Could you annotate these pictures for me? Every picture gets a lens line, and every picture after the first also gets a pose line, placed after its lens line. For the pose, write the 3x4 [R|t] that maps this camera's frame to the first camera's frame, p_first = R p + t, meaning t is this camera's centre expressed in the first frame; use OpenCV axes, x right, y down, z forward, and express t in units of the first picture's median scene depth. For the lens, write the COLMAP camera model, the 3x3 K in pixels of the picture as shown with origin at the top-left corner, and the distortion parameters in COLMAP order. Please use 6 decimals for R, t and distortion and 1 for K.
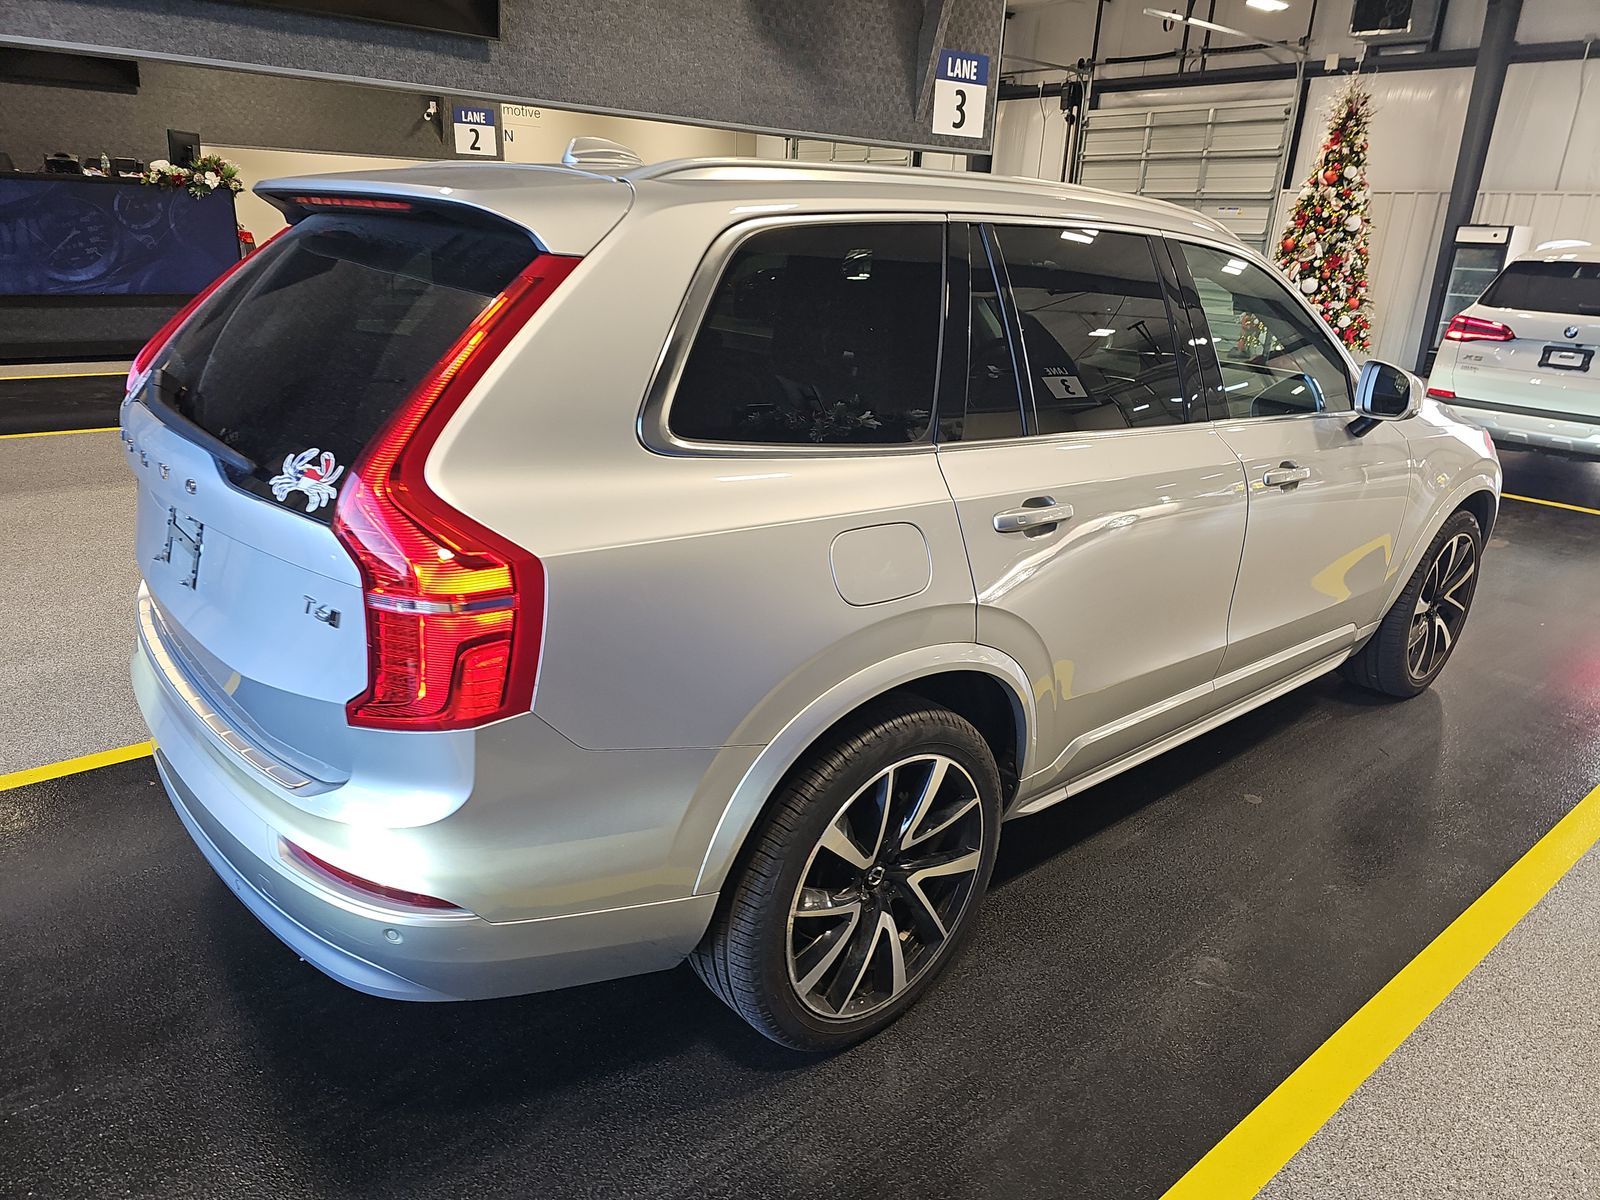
lens RADIAL K [[1054.9, 0, 789.8], [0, 1054.9, 598.3], [0, 0, 1]] dist [0.058753, -0.051788]
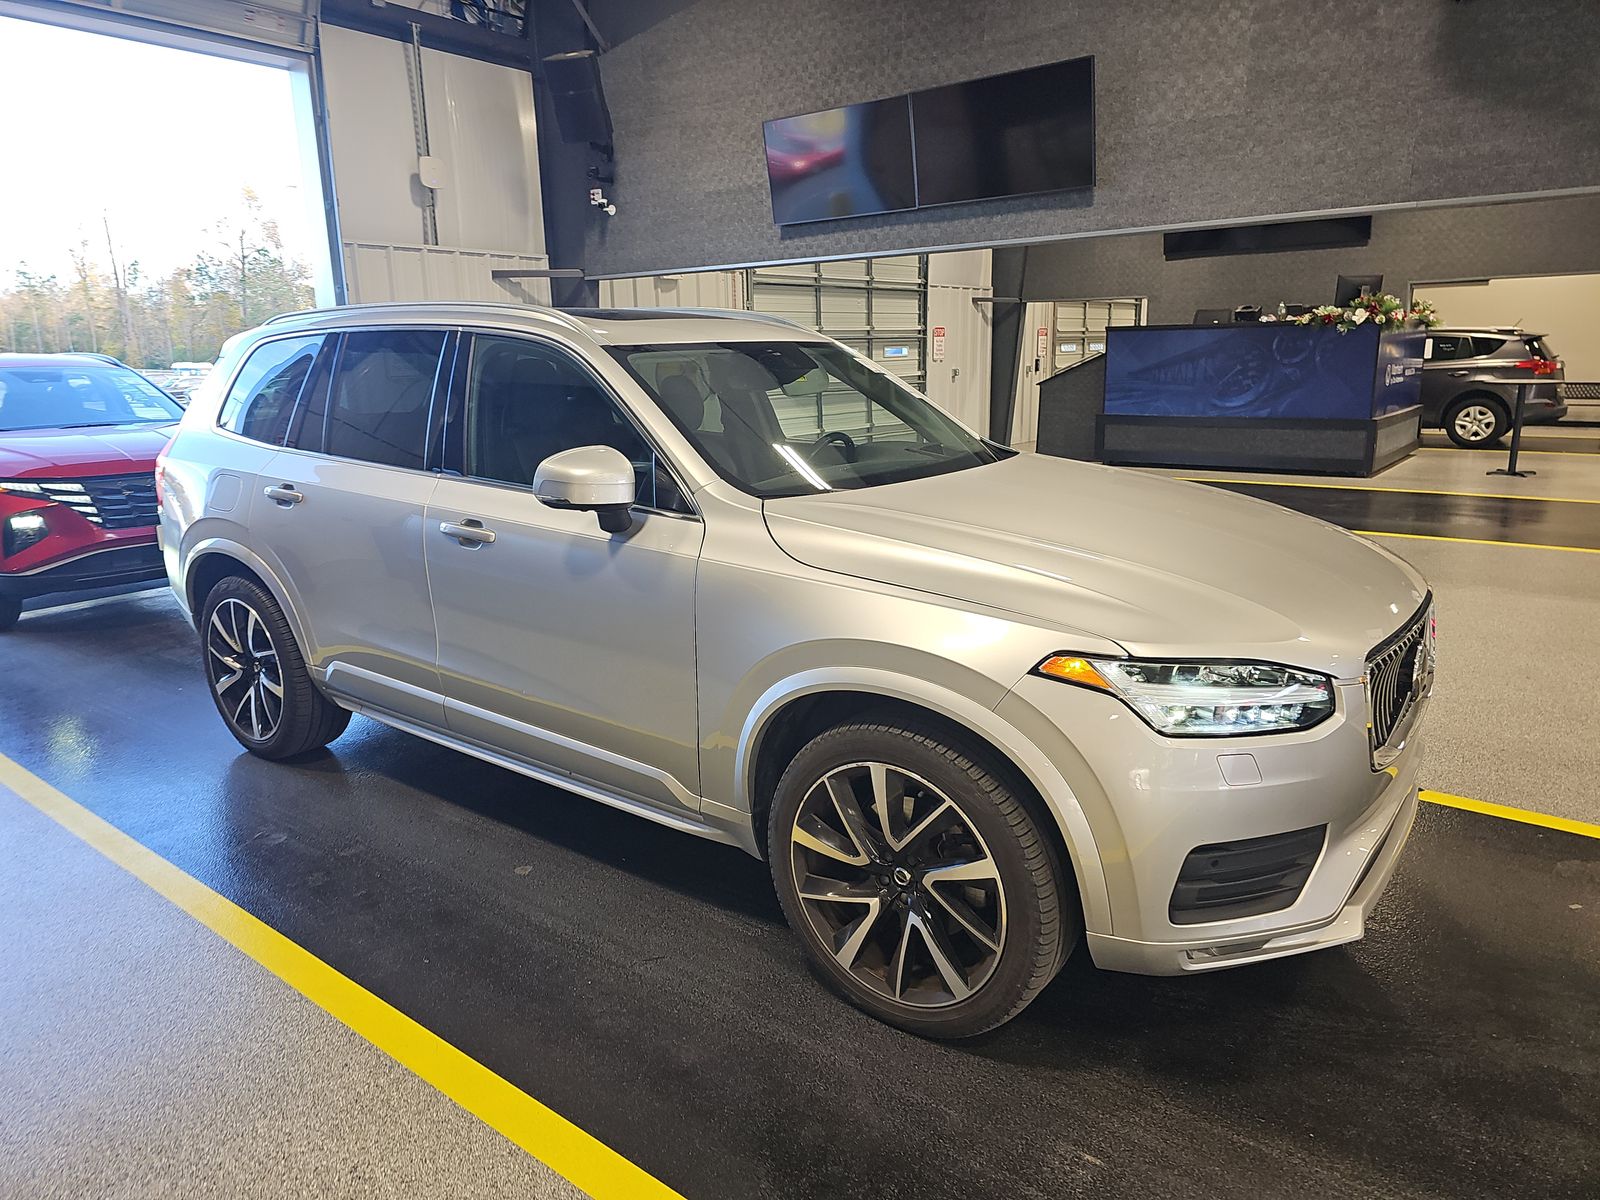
lens RADIAL K [[1045.6, 0, 772.4], [0, 1045.6, 605.6], [0, 0, 1]] dist [0.041995, -0.035983]
pose [[0.189336, 0.187438, -0.963856, 0.438921], [-0.298800, 0.946056, 0.125282, -0.075566], [0.935345, 0.264280, 0.235129, 0.288621]]
